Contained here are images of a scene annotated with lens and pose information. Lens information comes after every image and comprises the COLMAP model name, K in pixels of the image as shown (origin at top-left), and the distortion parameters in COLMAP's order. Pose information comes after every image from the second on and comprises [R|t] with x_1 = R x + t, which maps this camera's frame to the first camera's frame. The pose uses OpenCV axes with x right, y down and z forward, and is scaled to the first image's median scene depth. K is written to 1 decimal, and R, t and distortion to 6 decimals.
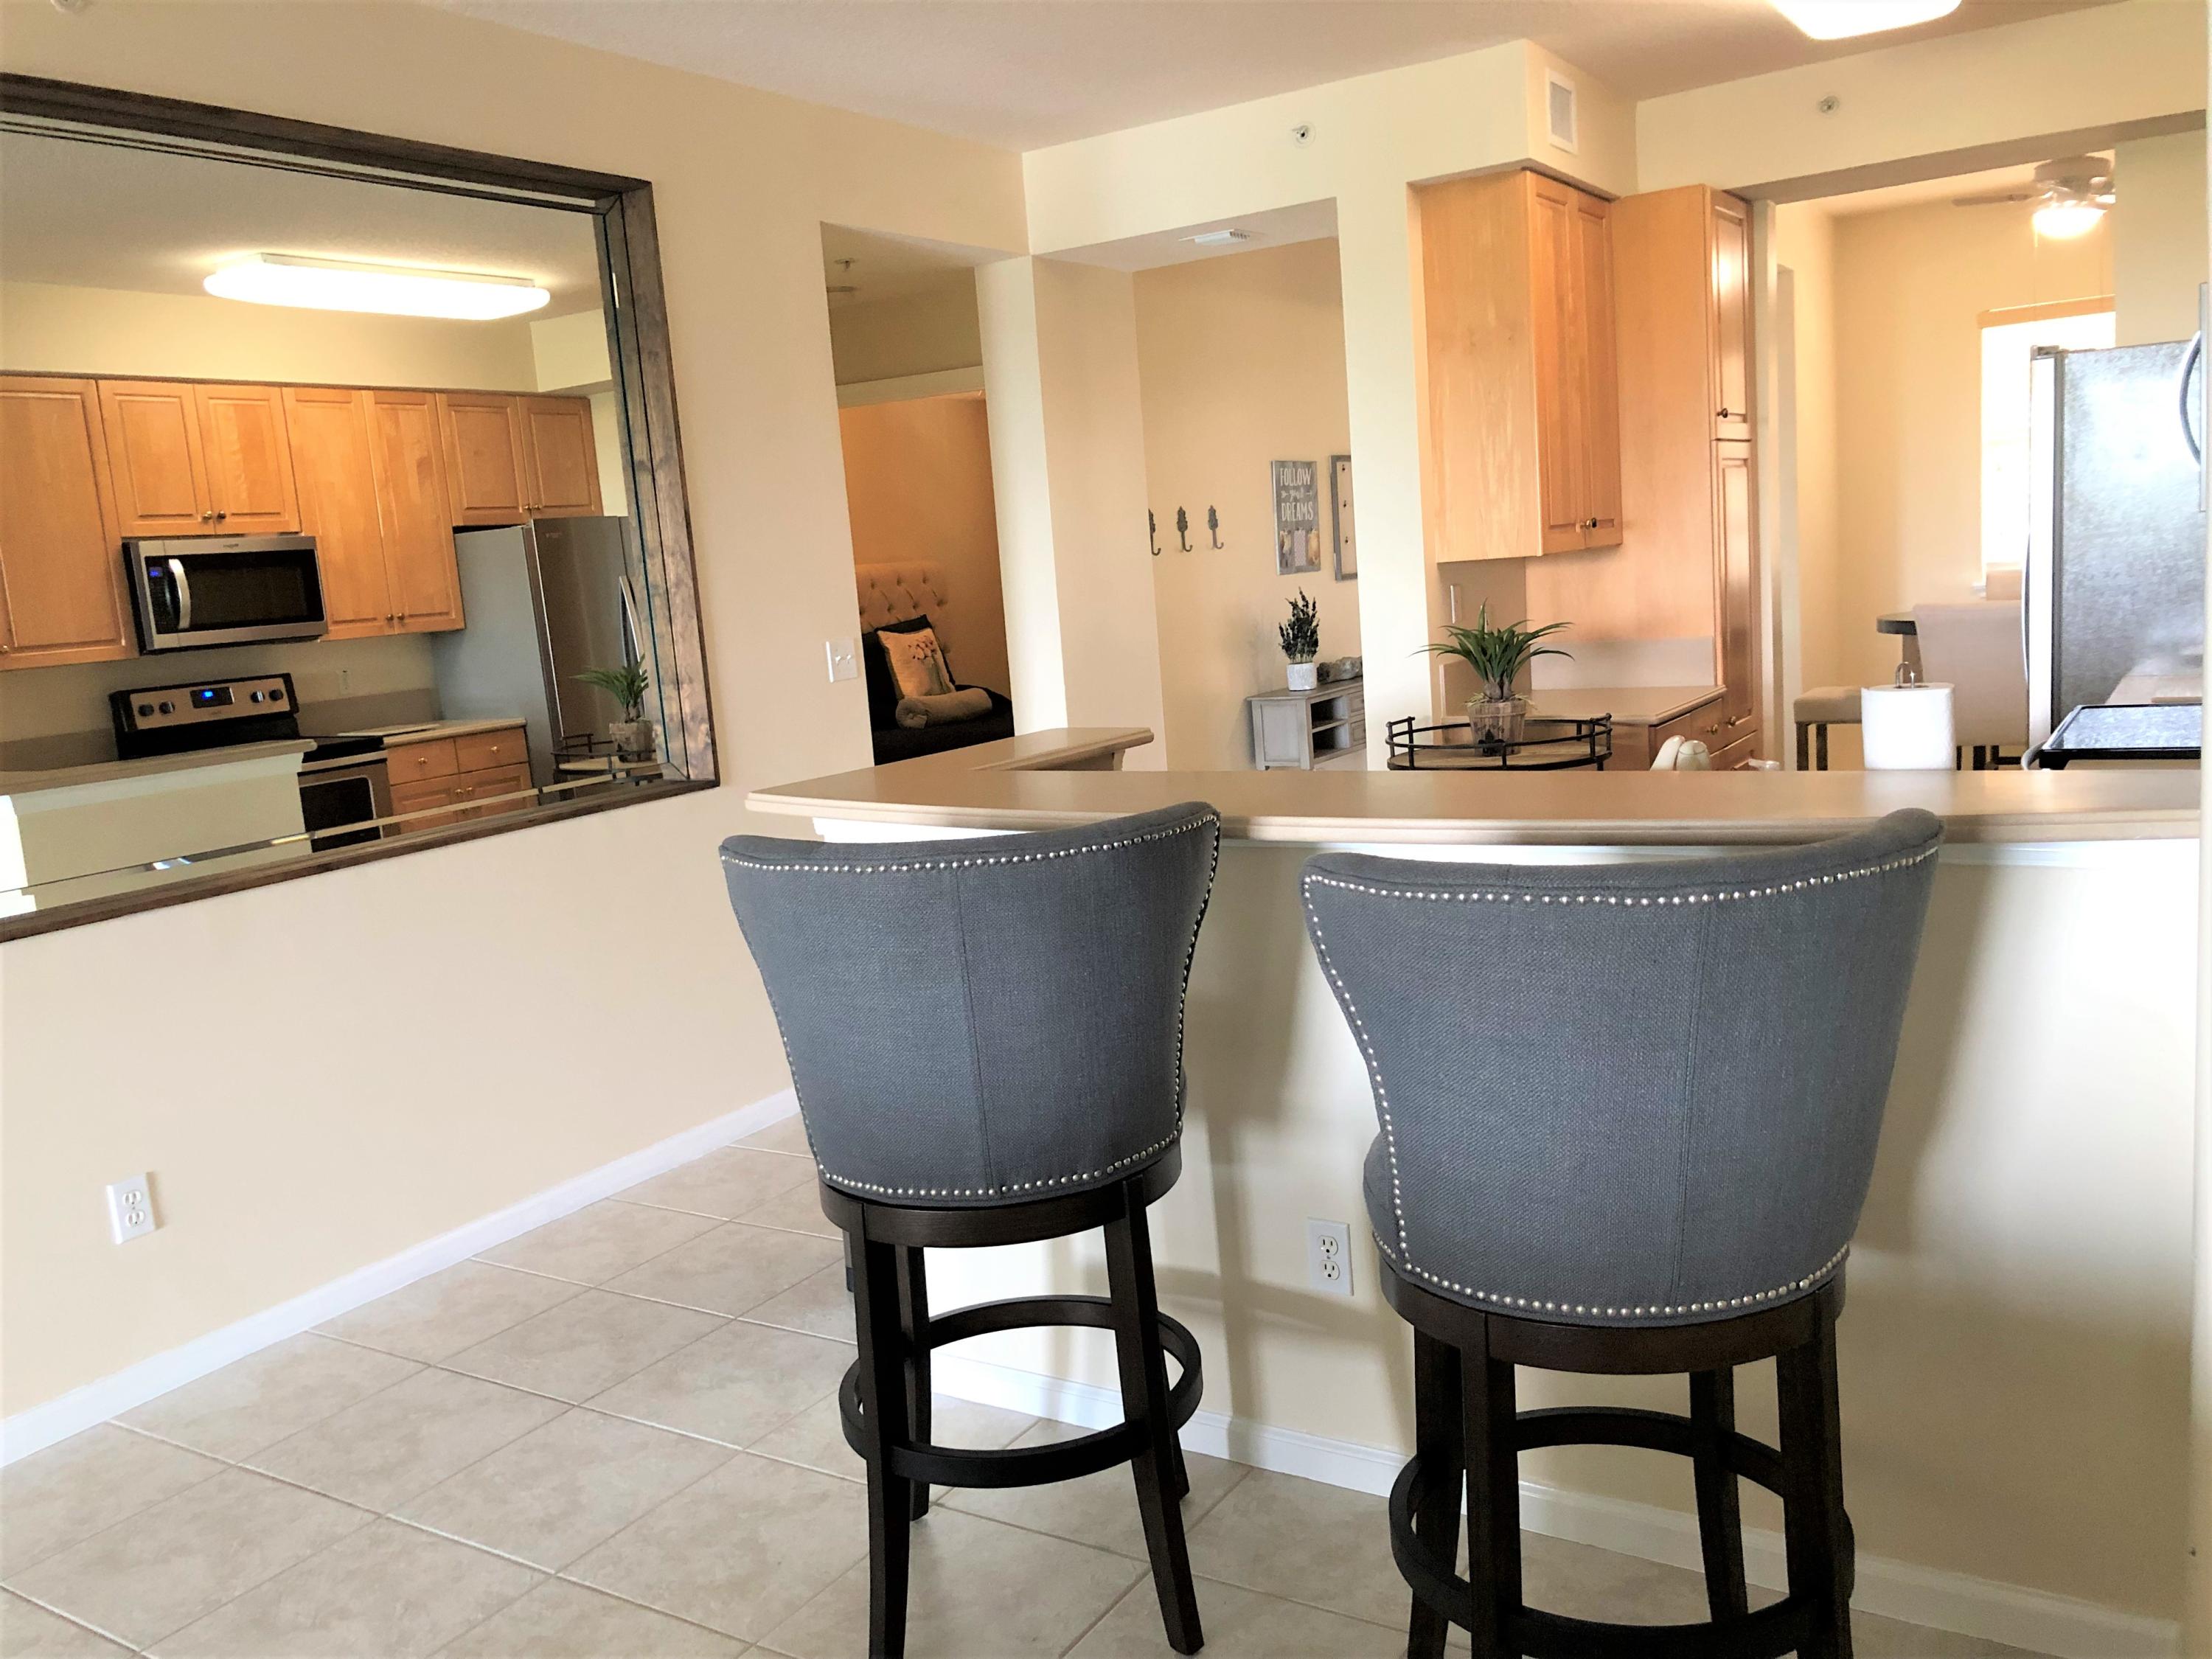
lens RADIAL K [[1813.9, 0, 1112.2], [0, 1813.9, 826.1], [0, 0, 1]] dist [0.005710, -0.002065]
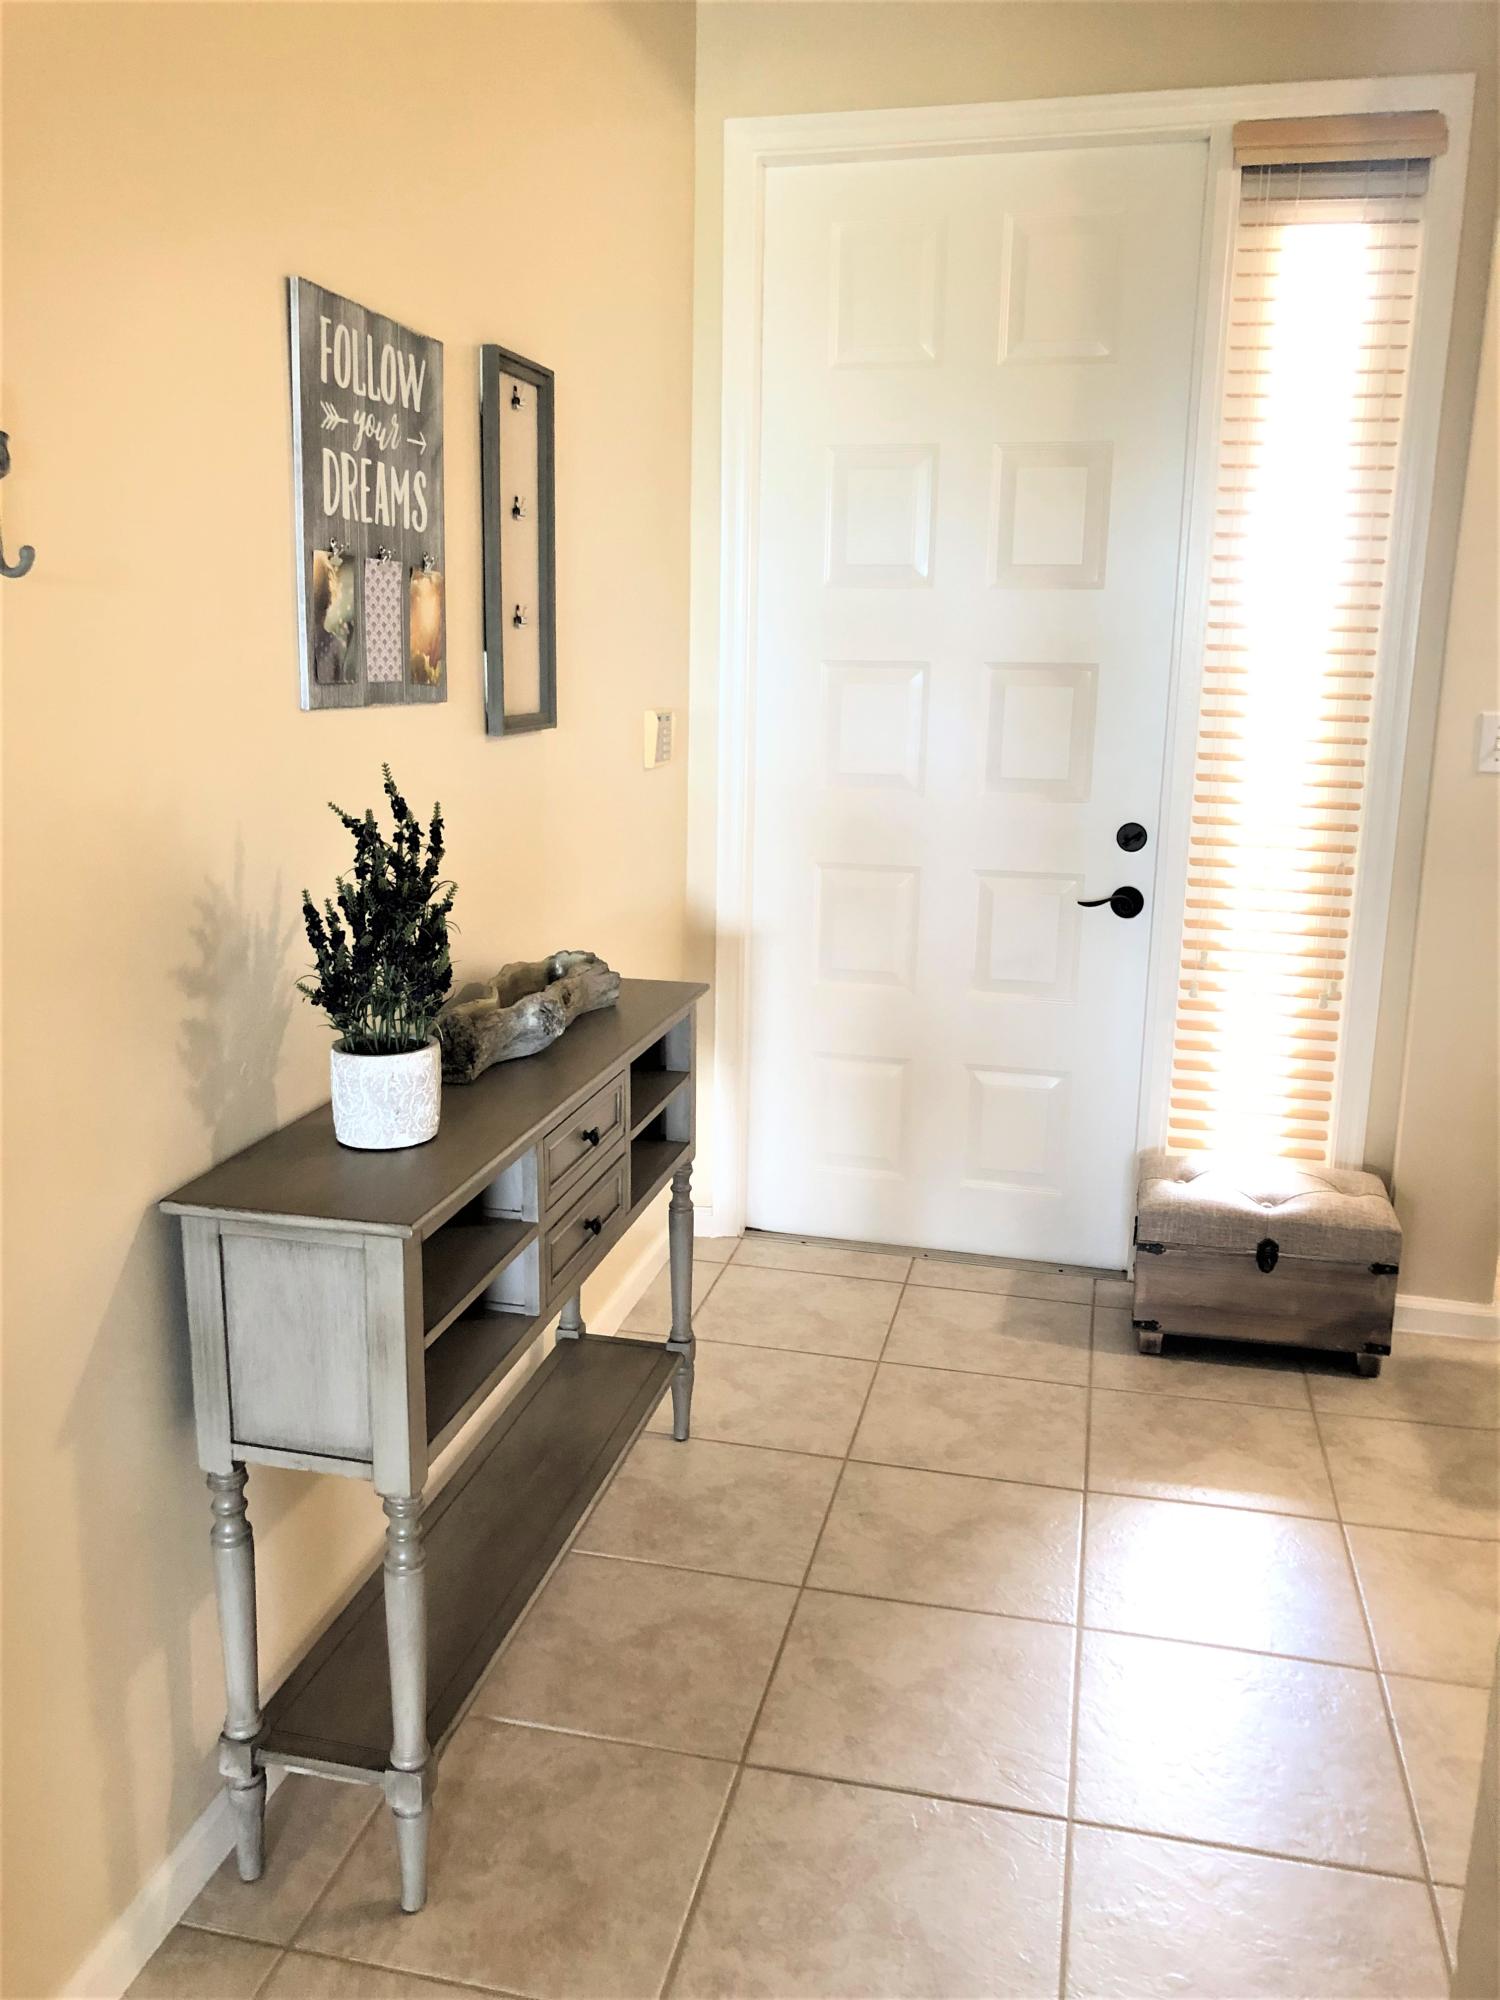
lens RADIAL K [[1640.0, 0, 751.5], [0, 1640.0, 1001.9], [0, 0, 1]] dist [0.005710, -0.002065]
pose [[0.938768, 0.016305, 0.344165, 0.070815], [-0.033236, 0.998507, 0.043353, -0.107945], [-0.342944, -0.052137, 0.937908, 0.745920]]
